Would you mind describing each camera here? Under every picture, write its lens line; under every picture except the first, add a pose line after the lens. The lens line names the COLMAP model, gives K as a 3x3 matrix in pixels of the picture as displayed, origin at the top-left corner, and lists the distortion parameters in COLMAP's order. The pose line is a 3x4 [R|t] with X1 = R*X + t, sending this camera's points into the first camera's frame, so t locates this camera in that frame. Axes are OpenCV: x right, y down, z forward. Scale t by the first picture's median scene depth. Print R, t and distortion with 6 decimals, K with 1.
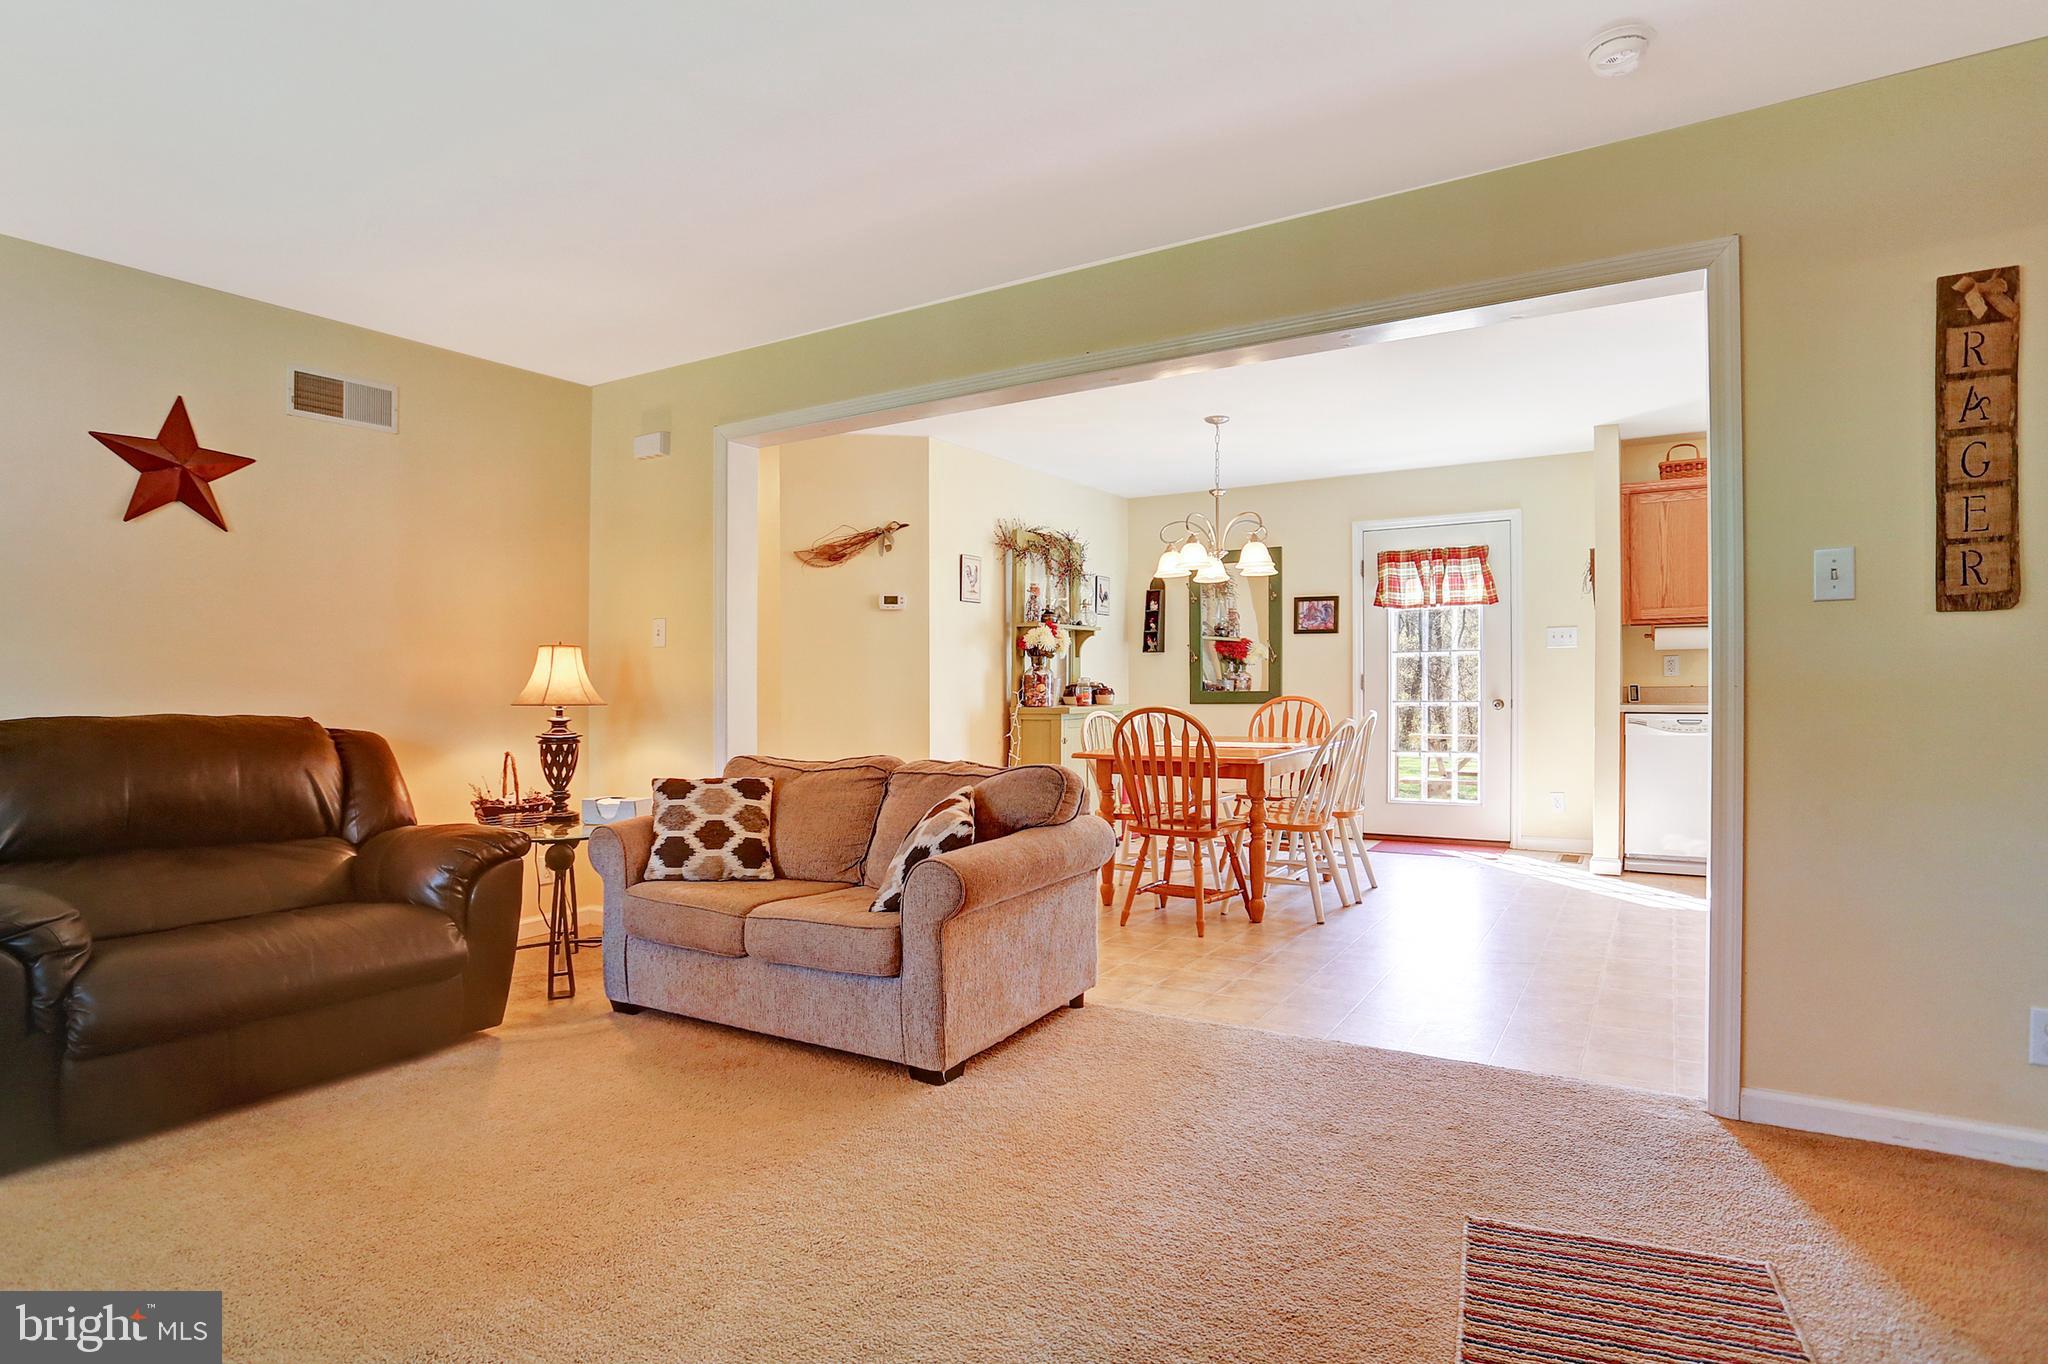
lens RADIAL K [[1076.1, 0, 1042.8], [0, 1076.1, 677.9], [0, 0, 1]] dist [-0.037014, 0.000166]
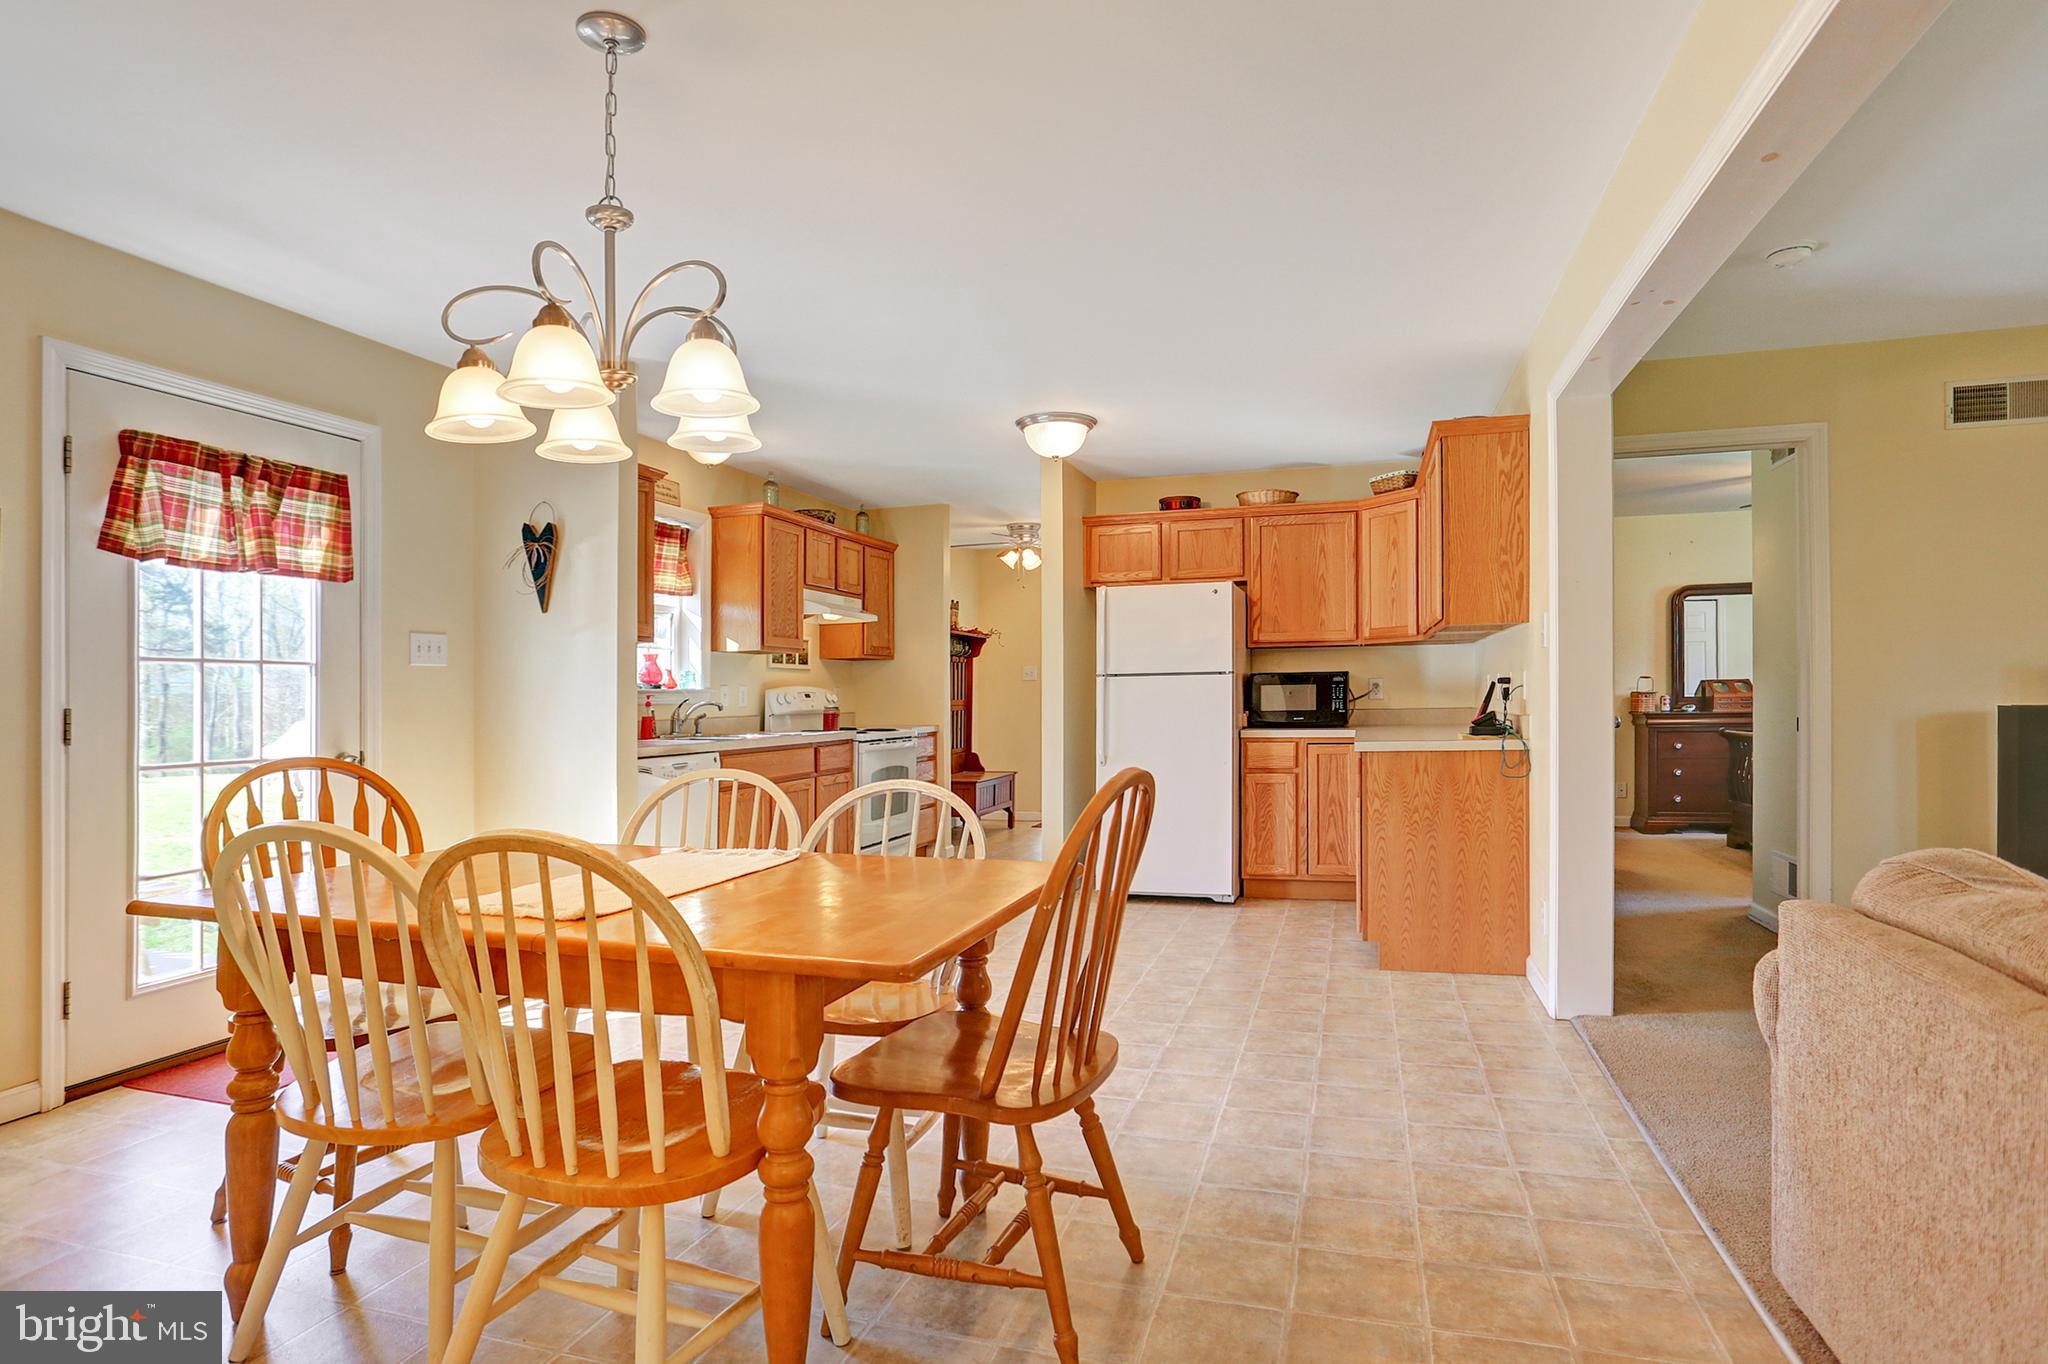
lens RADIAL K [[1051.5, 0, 999.8], [0, 1051.5, 685.2], [0, 0, 1]] dist [-0.029954, 0.000587]
pose [[-0.226294, 0.023096, 0.973785, -0.269277], [0.010877, 0.999716, -0.021183, 0.001658], [-0.973998, 0.005799, -0.226481, 1.102821]]
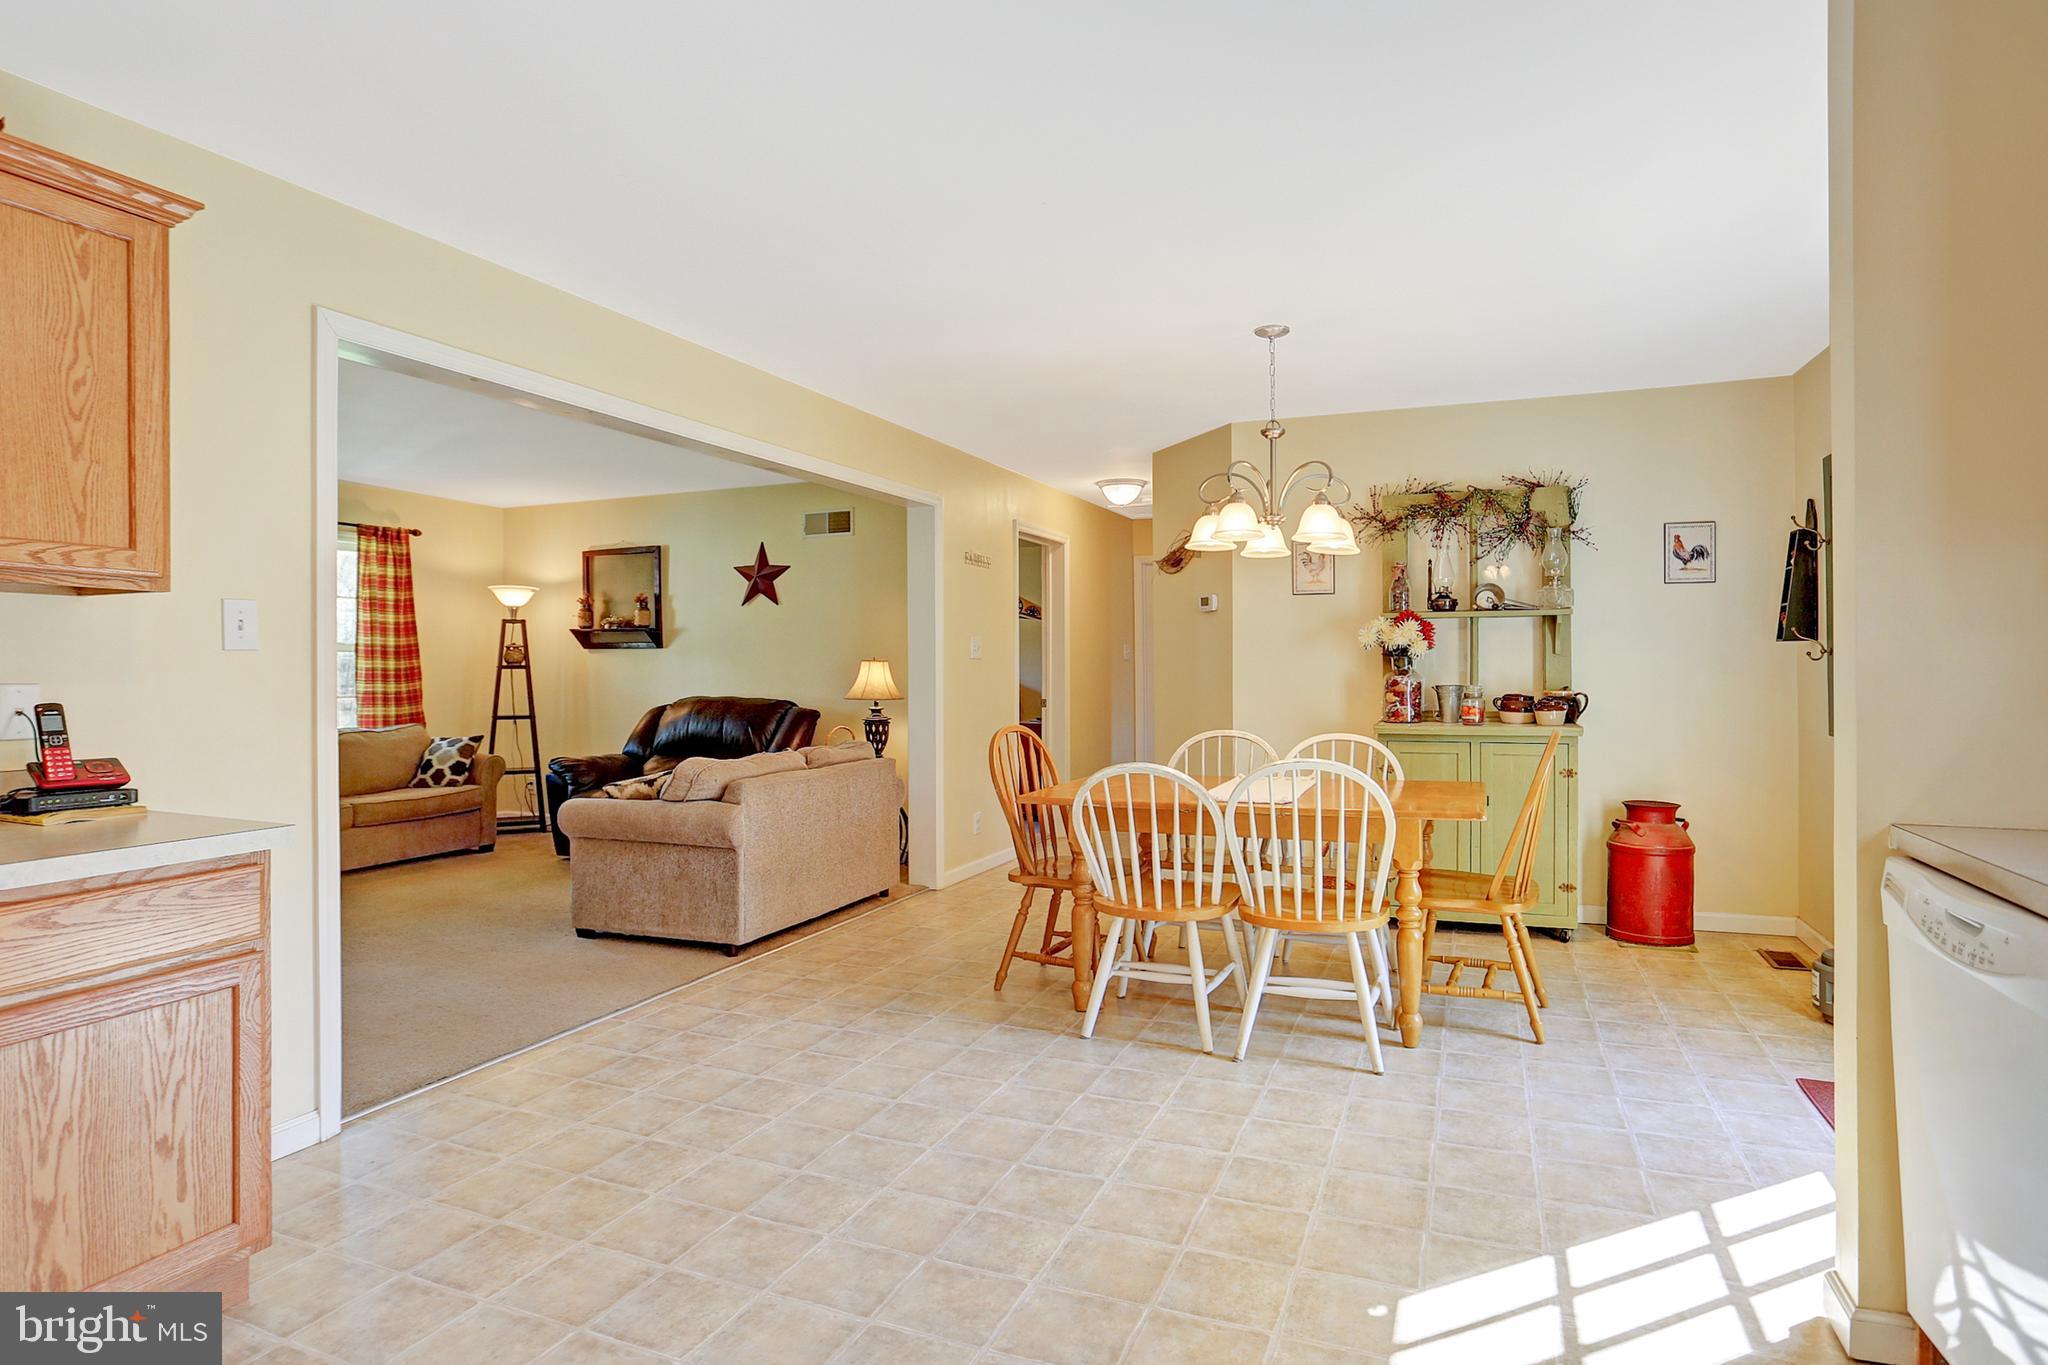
lens RADIAL K [[1142.9, 0, 1024.0], [0, 1142.9, 682.5], [0, 0, 1]] dist [-0.000063, 0.000031]
pose [[0.153747, 0.022762, -0.987848, 1.029523], [0.008855, 0.999663, 0.024413, -0.034054], [0.988071, -0.012501, 0.153494, 0.836998]]
